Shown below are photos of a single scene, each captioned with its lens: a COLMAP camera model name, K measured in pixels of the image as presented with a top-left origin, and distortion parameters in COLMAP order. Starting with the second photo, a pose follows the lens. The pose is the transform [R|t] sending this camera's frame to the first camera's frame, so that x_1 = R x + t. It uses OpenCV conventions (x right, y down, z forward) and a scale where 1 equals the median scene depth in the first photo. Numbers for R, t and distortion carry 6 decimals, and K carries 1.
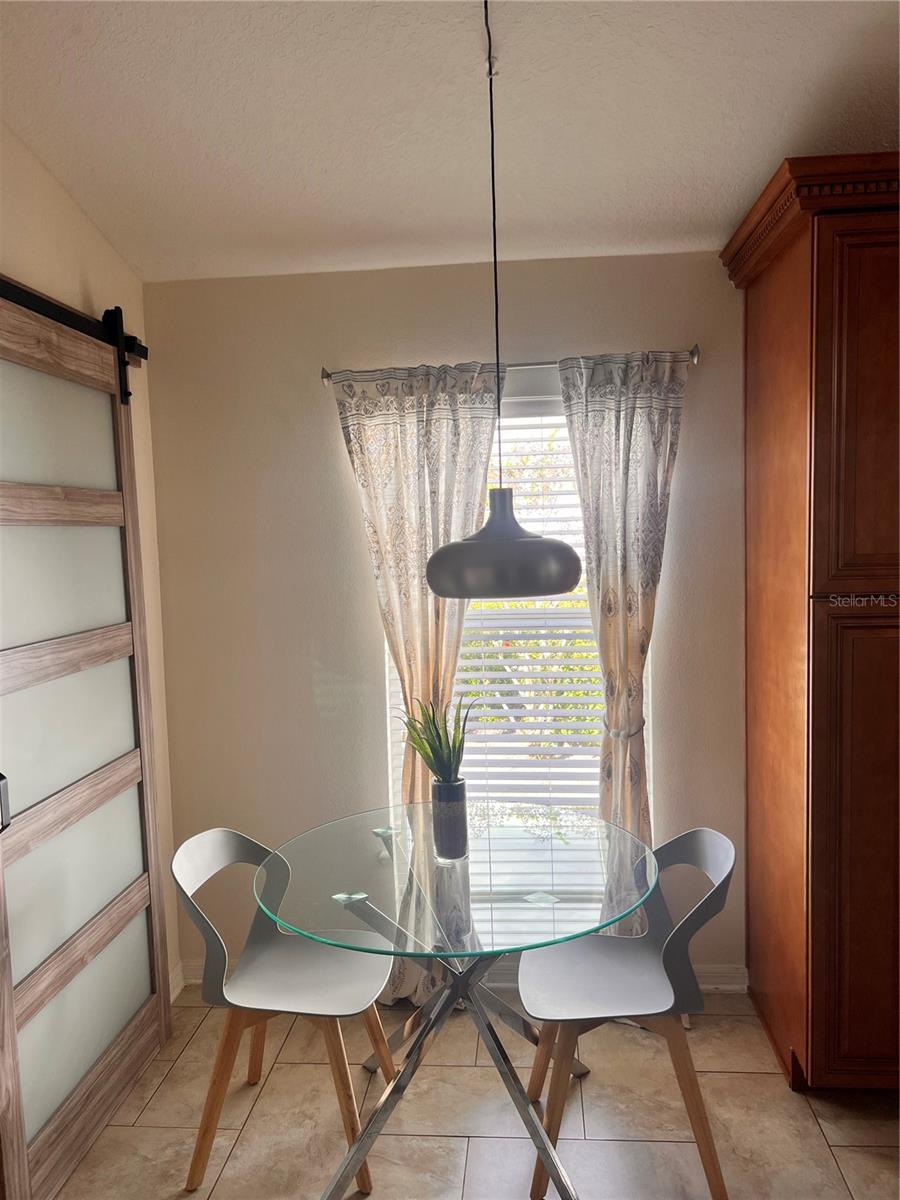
lens RADIAL K [[909.5, 0, 451.5], [0, 909.5, 601.2], [0, 0, 1]] dist [-0.035312, -0.004265]
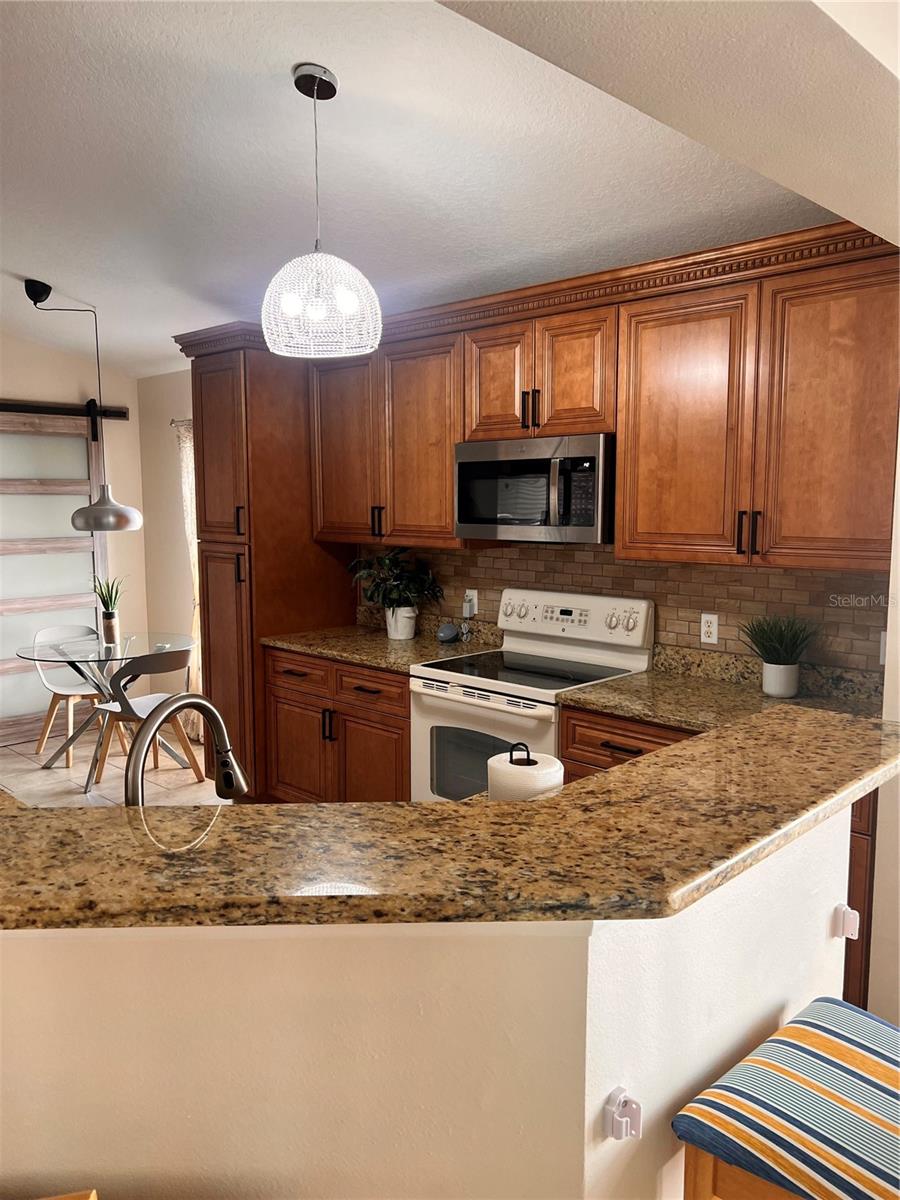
lens RADIAL K [[909.5, 0, 450.2], [0, 909.5, 601.2], [0, 0, 1]] dist [-0.035312, -0.004265]
pose [[0.762172, 0.100685, -0.639497, 2.085440], [-0.074215, 0.994908, 0.068191, -0.044796], [0.643107, -0.004513, 0.765763, -0.195737]]
